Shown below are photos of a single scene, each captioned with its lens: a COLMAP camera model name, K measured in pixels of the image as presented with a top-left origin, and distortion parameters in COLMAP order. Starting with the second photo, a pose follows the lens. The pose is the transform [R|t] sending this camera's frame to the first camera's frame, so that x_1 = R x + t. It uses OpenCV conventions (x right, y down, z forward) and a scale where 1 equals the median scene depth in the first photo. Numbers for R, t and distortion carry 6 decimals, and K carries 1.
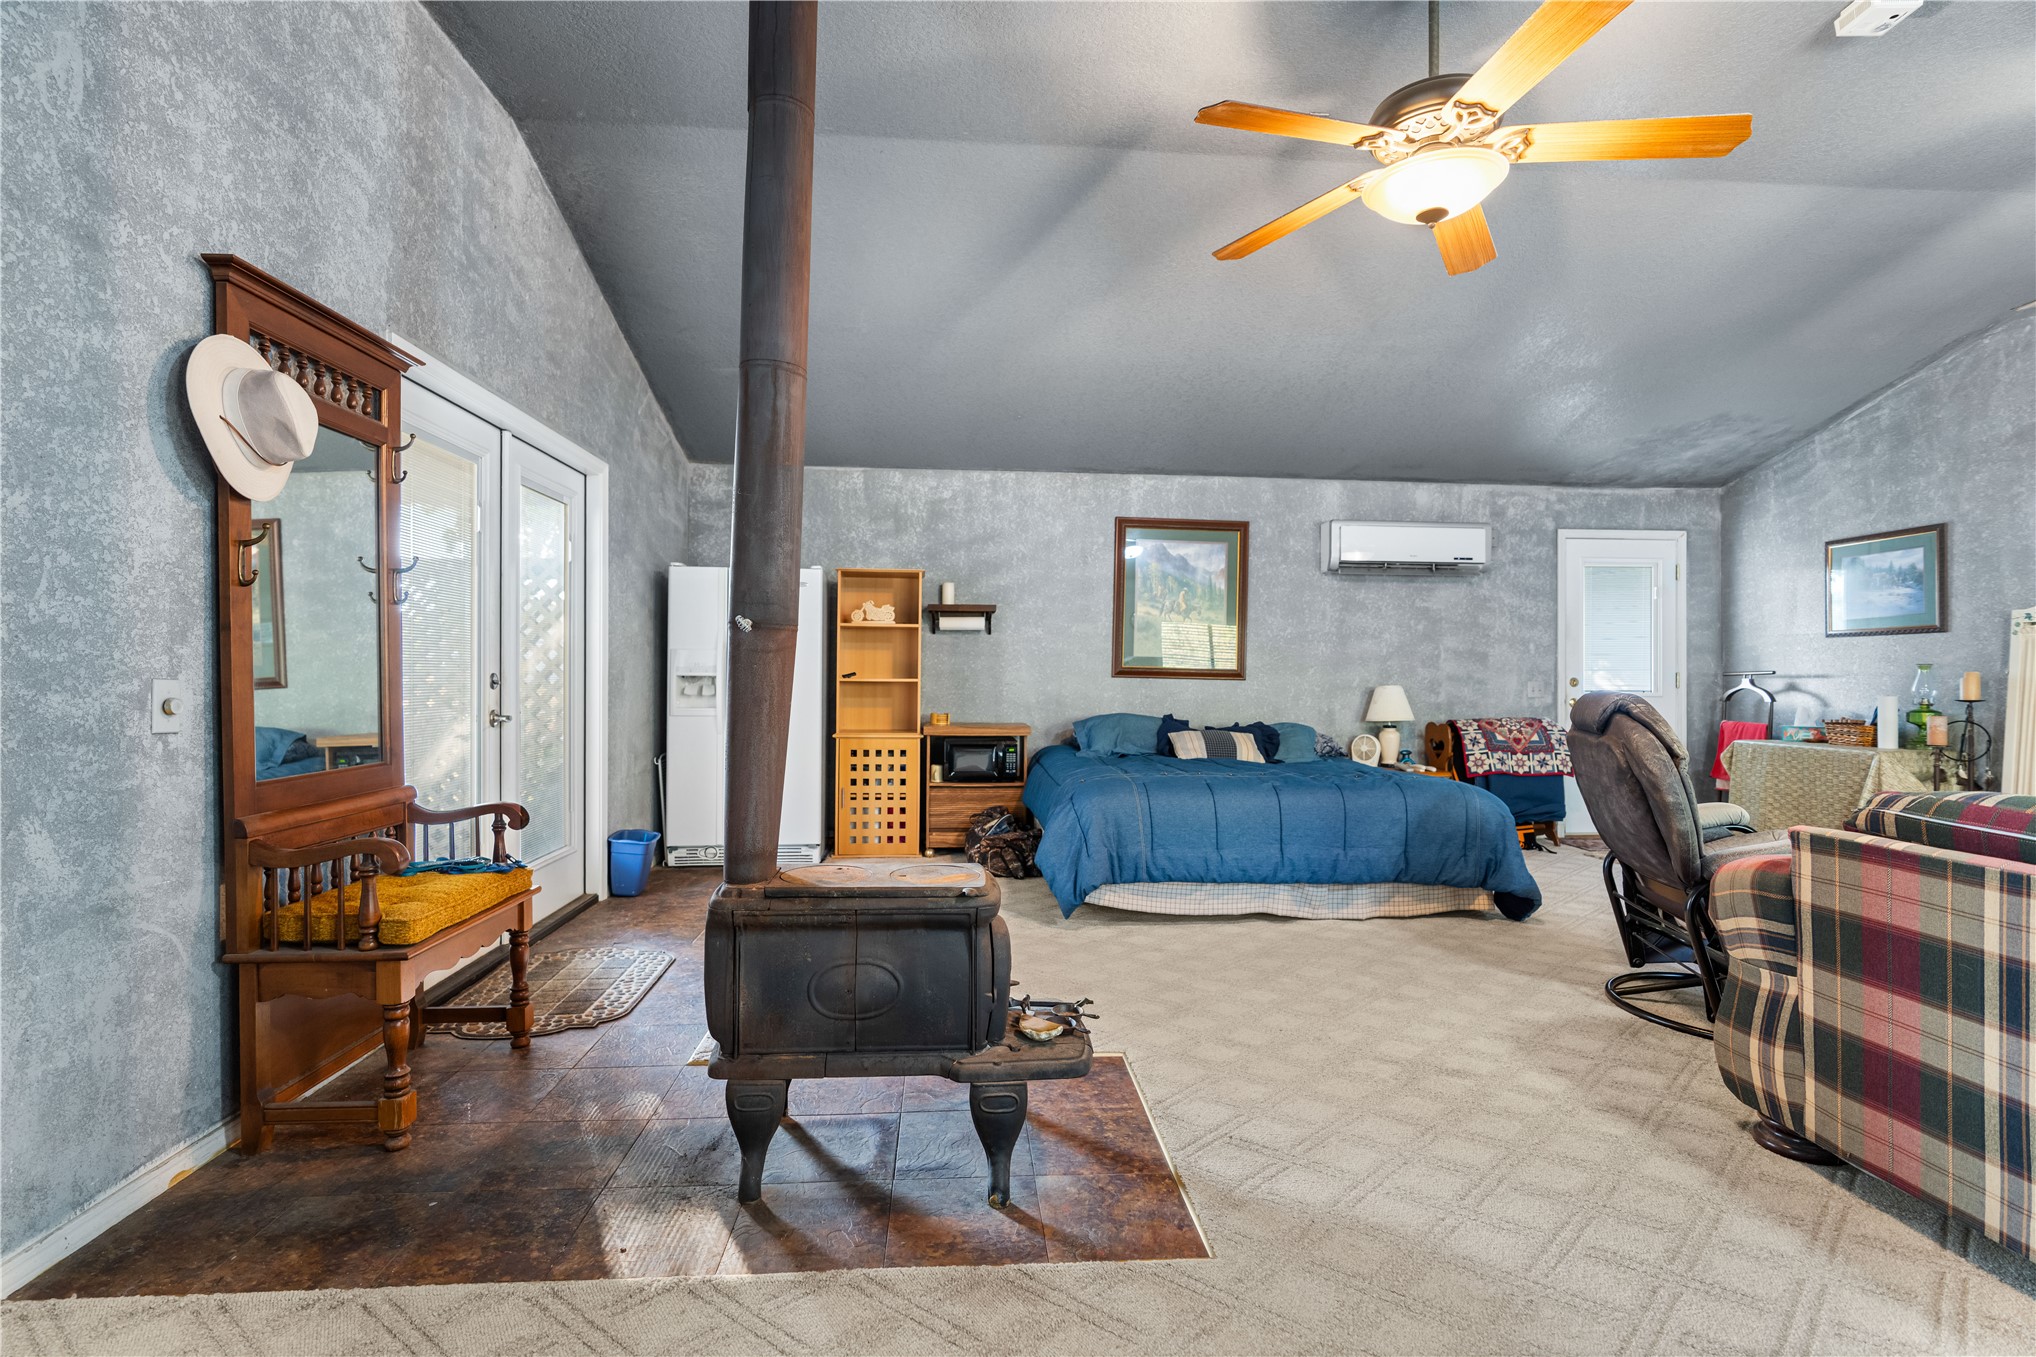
lens RADIAL K [[932.4, 0, 1018.3], [0, 932.4, 675.9], [0, 0, 1]] dist [-0.009184, 0.004266]
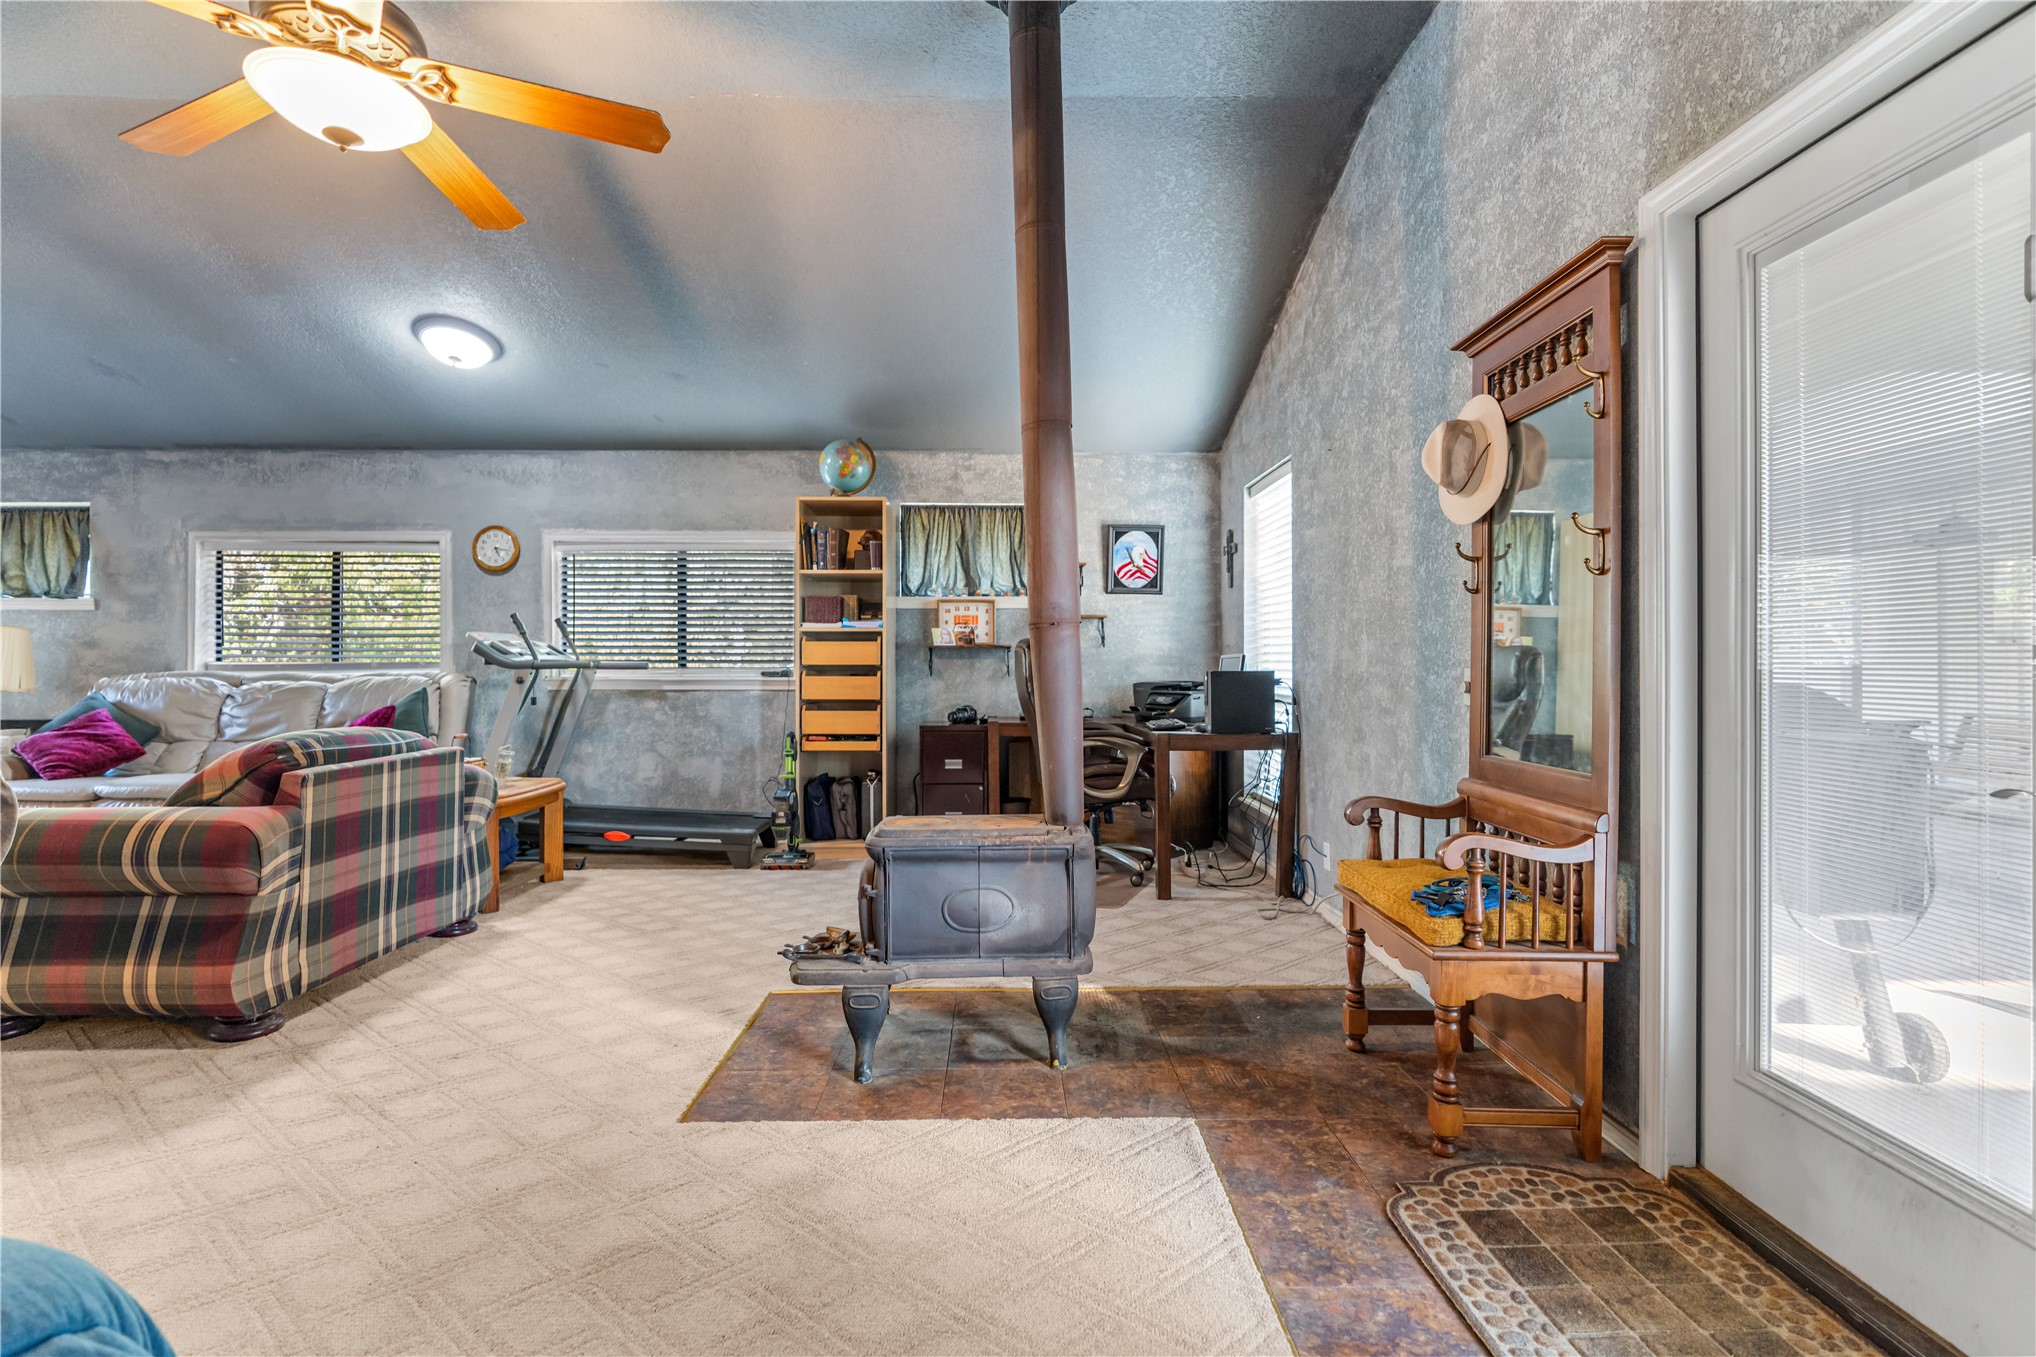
lens RADIAL K [[960.0, 0, 1017.3], [0, 960.0, 657.7], [0, 0, 1]] dist [-0.003311, 0.000584]
pose [[-0.998593, -0.001362, 0.053007, -0.124507], [-0.001492, 0.999996, -0.002420, -0.002345], [-0.053003, -0.002496, -0.998591, 0.985015]]
